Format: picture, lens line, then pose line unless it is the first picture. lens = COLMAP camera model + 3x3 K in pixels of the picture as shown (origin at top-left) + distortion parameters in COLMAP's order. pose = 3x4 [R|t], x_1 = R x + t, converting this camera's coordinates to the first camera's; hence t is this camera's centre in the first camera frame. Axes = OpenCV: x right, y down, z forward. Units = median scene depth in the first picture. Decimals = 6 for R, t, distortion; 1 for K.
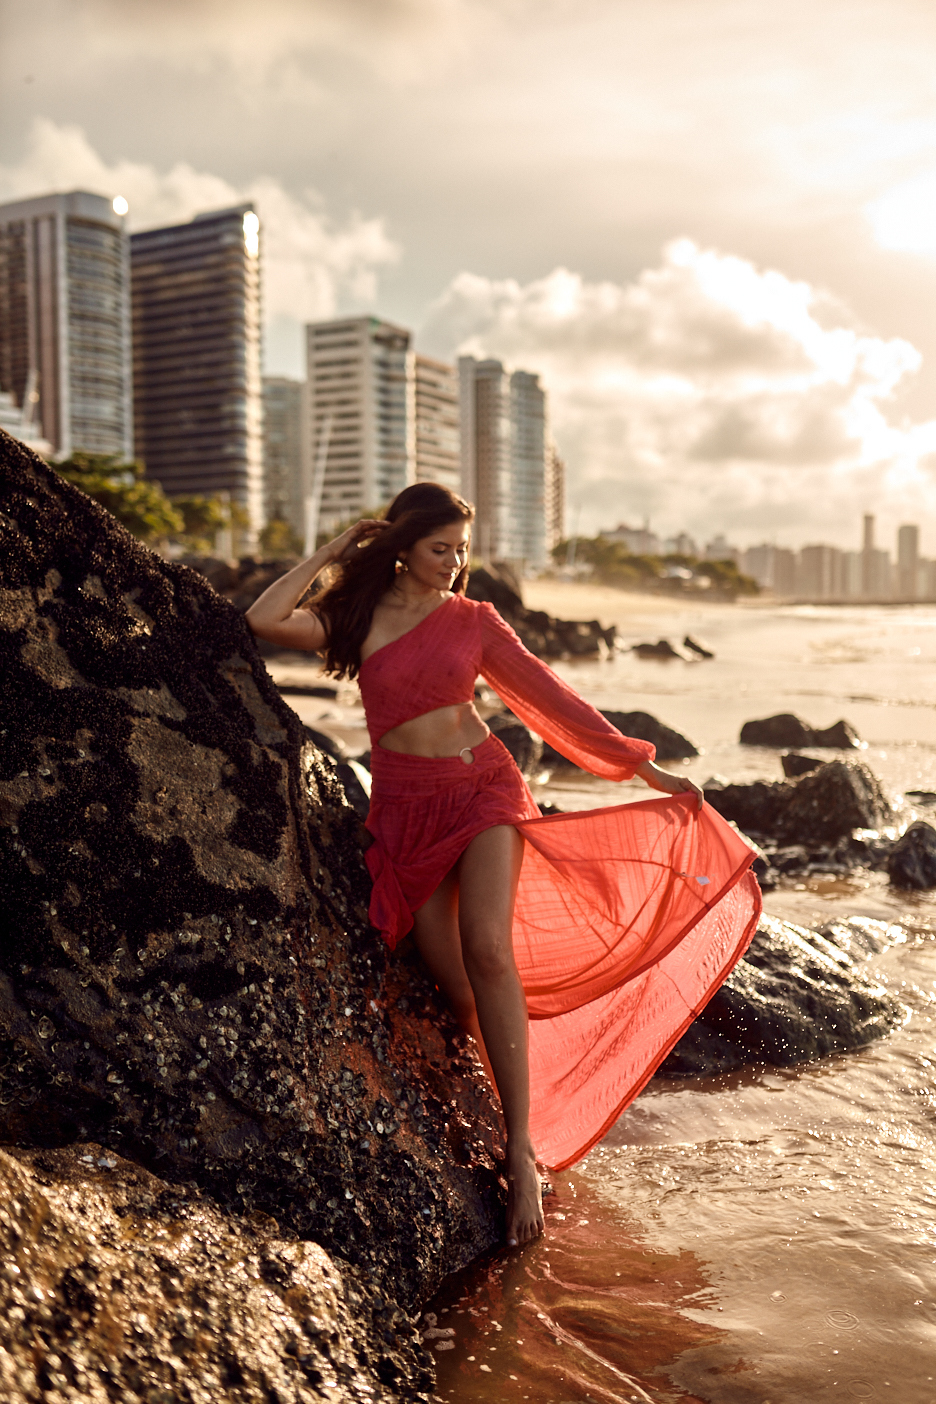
lens RADIAL K [[1348.8, 0, 467.9], [0, 1348.8, 716.8], [0, 0, 1]] dist [-0.025767, 0.000000]
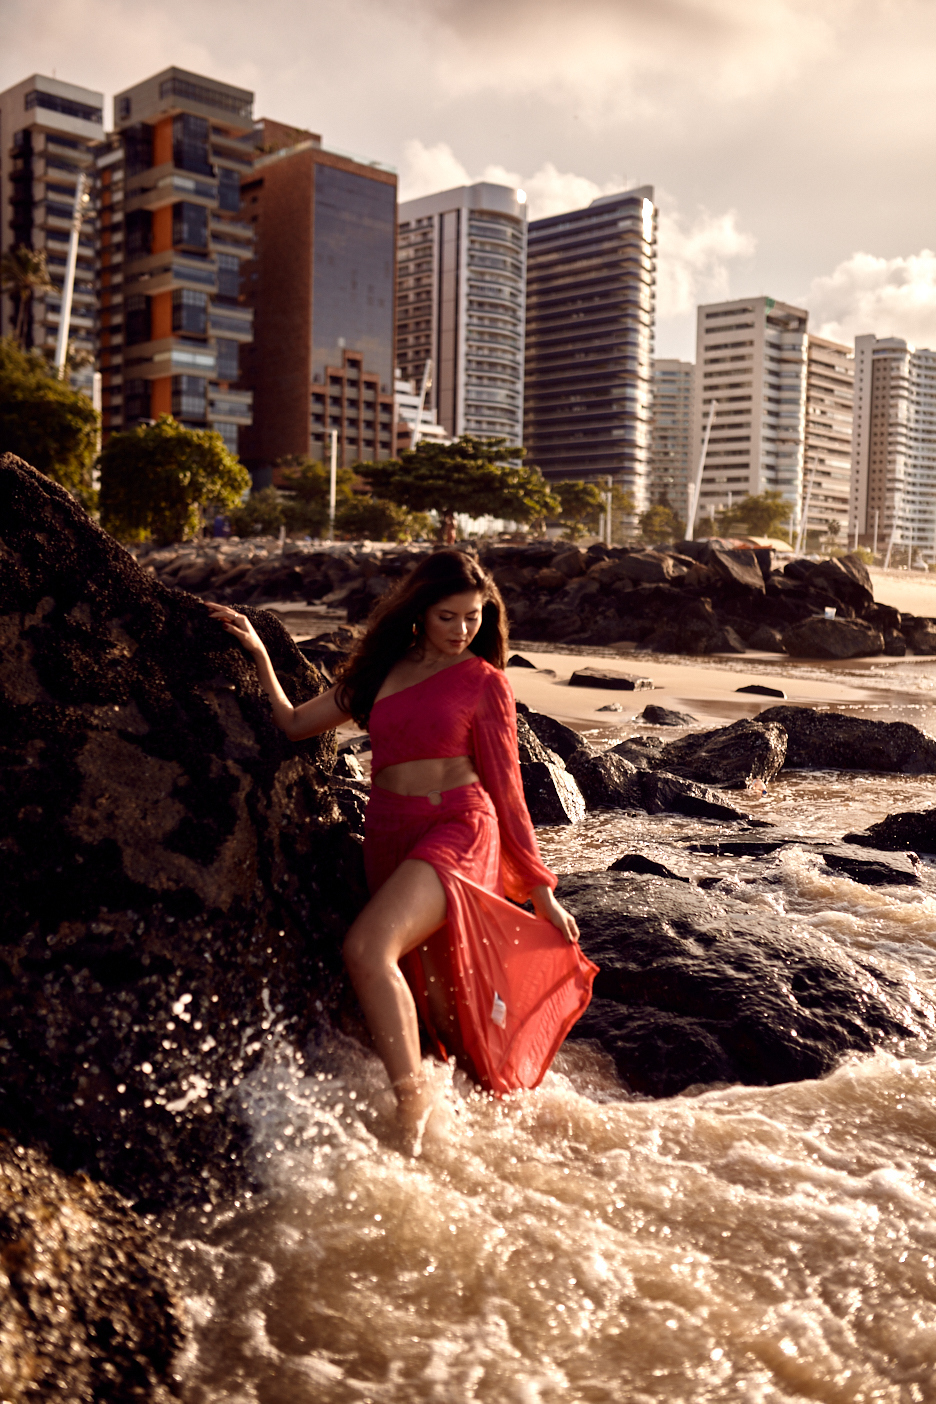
lens RADIAL K [[1348.8, 0, 477.7], [0, 1348.8, 702.1], [0, 0, 1]] dist [-0.025767, 0.000000]
pose [[0.962455, 0.050734, -0.266657, 0.134737], [-0.050366, 0.998697, 0.008226, -0.018068], [0.266726, 0.005513, 0.963756, -0.004400]]
